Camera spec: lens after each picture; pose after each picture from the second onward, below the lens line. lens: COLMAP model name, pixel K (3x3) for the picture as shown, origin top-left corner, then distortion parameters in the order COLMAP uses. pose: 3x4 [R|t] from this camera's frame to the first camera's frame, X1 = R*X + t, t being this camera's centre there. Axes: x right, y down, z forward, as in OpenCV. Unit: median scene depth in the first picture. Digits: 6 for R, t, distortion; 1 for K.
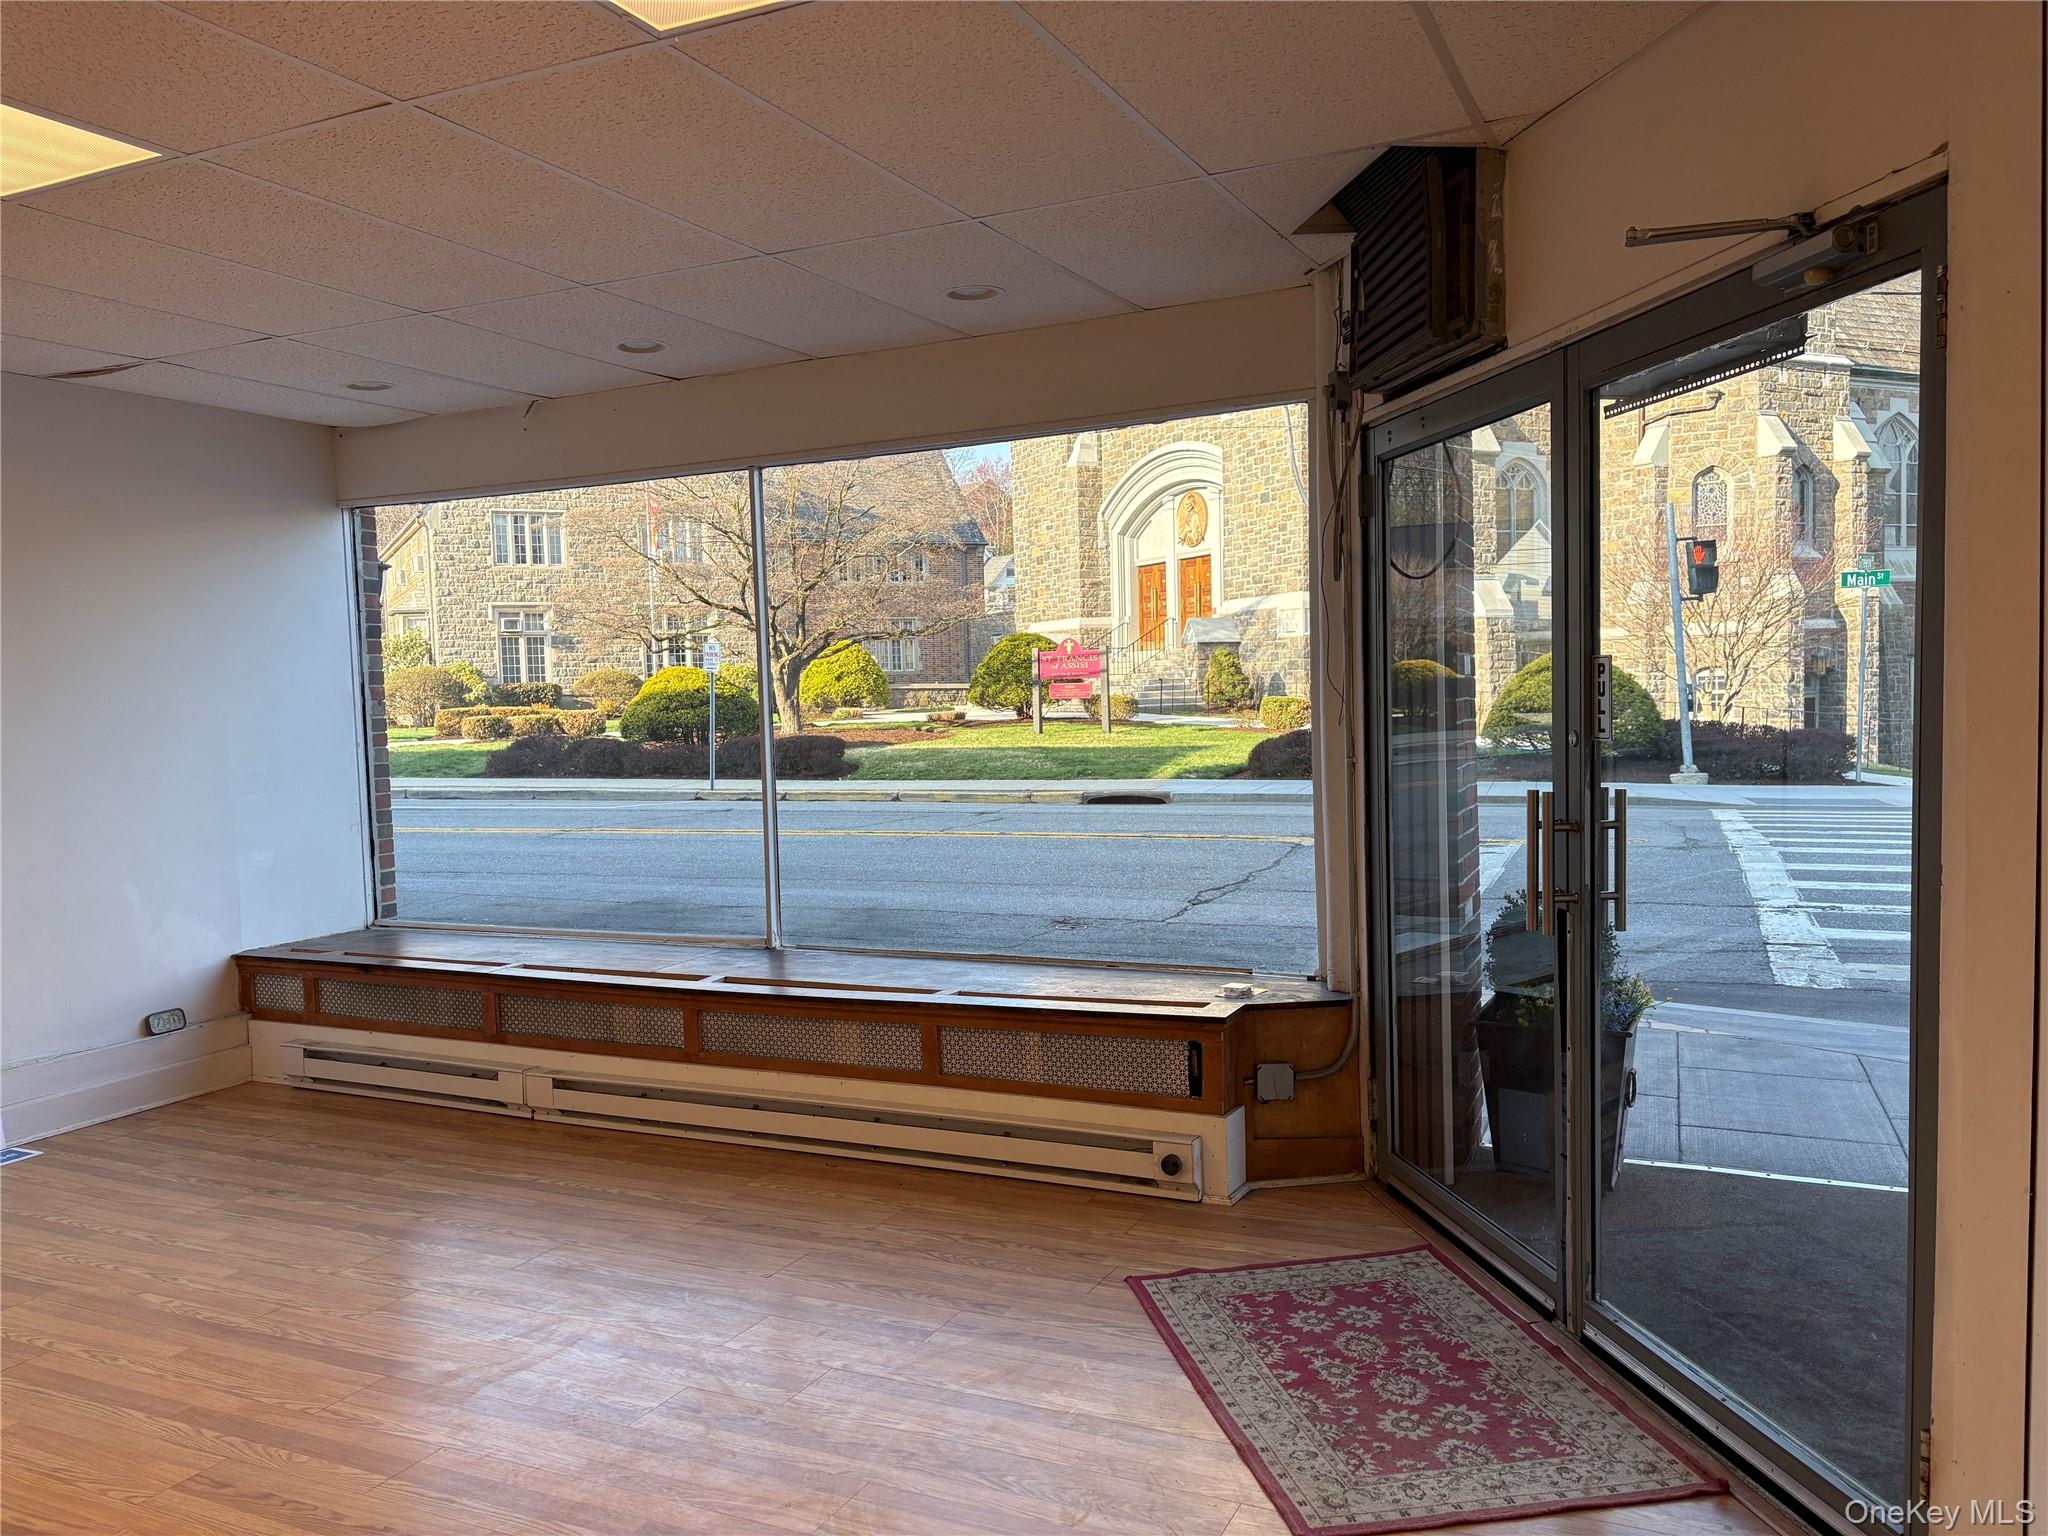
lens RADIAL K [[1539.2, 0, 1023.6], [0, 1539.2, 755.4], [0, 0, 1]] dist [0.060517, -0.060832]
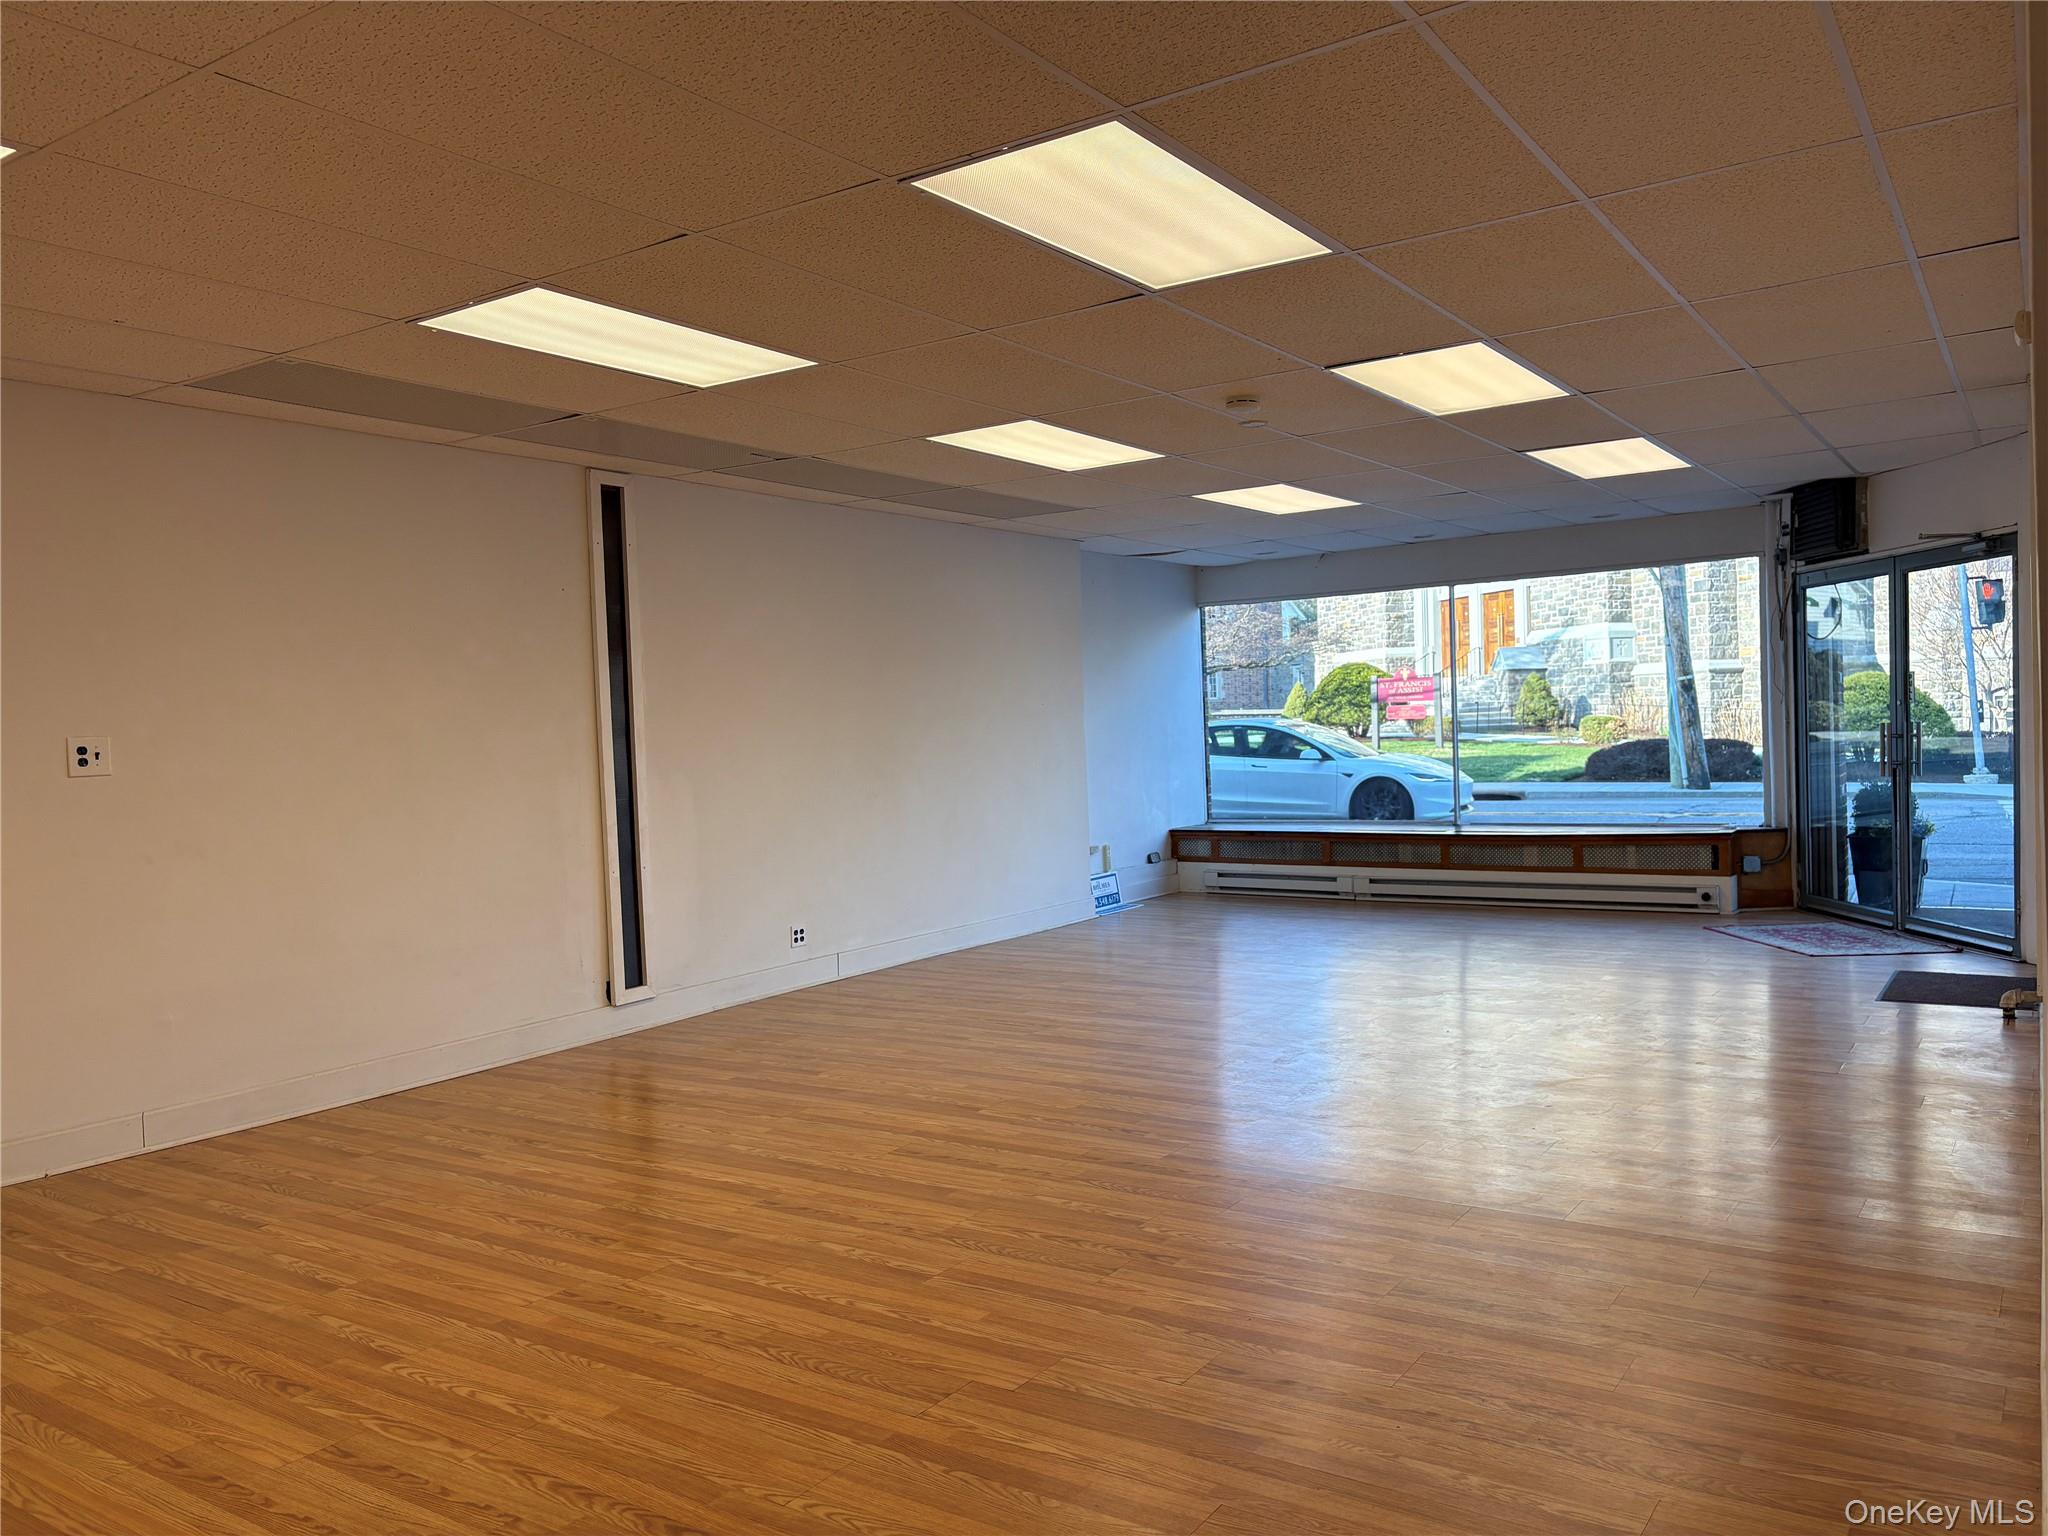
lens RADIAL K [[1539.2, 0, 1025.1], [0, 1539.2, 763.3], [0, 0, 1]] dist [0.060517, -0.060832]
pose [[0.988315, -0.002127, -0.152413, -0.398041], [-0.000104, 0.999893, -0.014633, 0.072746], [0.152428, 0.014478, 0.988209, -1.035303]]
